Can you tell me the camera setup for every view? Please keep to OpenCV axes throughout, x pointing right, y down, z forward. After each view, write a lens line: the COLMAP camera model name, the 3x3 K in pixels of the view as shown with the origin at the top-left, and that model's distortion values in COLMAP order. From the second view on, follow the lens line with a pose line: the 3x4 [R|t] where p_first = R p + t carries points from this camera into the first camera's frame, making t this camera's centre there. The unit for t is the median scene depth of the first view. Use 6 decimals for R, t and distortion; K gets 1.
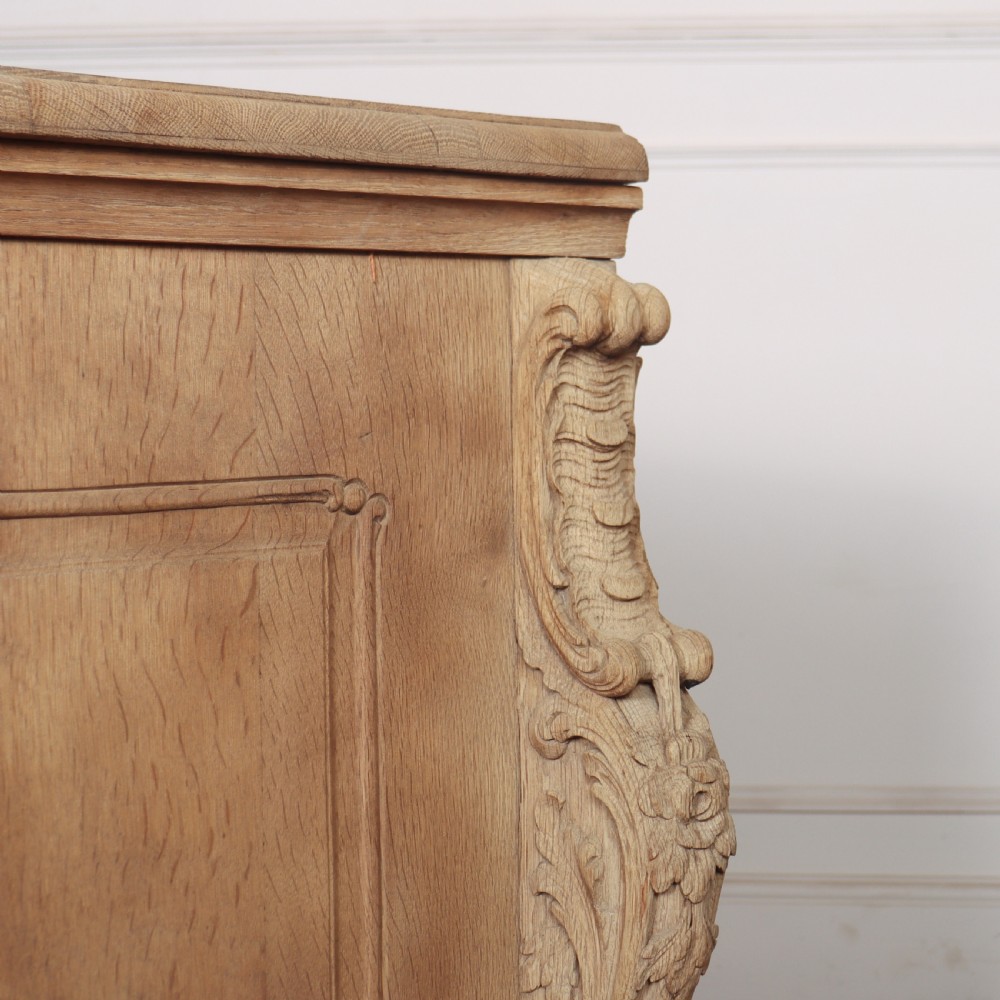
lens RADIAL K [[2272.9, 0, 599.2], [0, 2272.9, 439.8], [0, 0, 1]] dist [-0.082955, -0.019427]
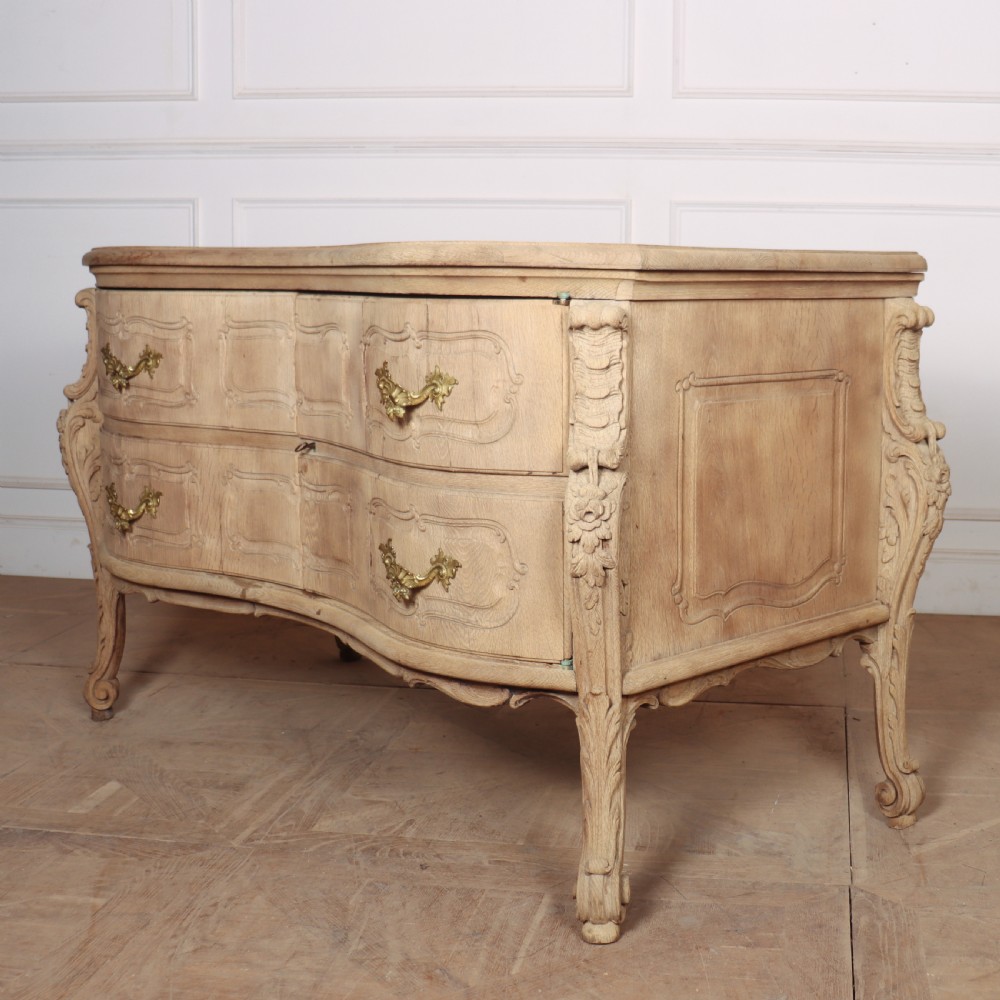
lens RADIAL K [[1531.5, 0, 678.9], [0, 1531.5, 497.4], [0, 0, 1]] dist [-0.134792, 0.067230]
pose [[0.999822, 0.018654, 0.002863, -0.319323], [-0.018861, 0.992957, 0.116966, -0.049198], [-0.000661, -0.116999, 0.993132, -1.067181]]
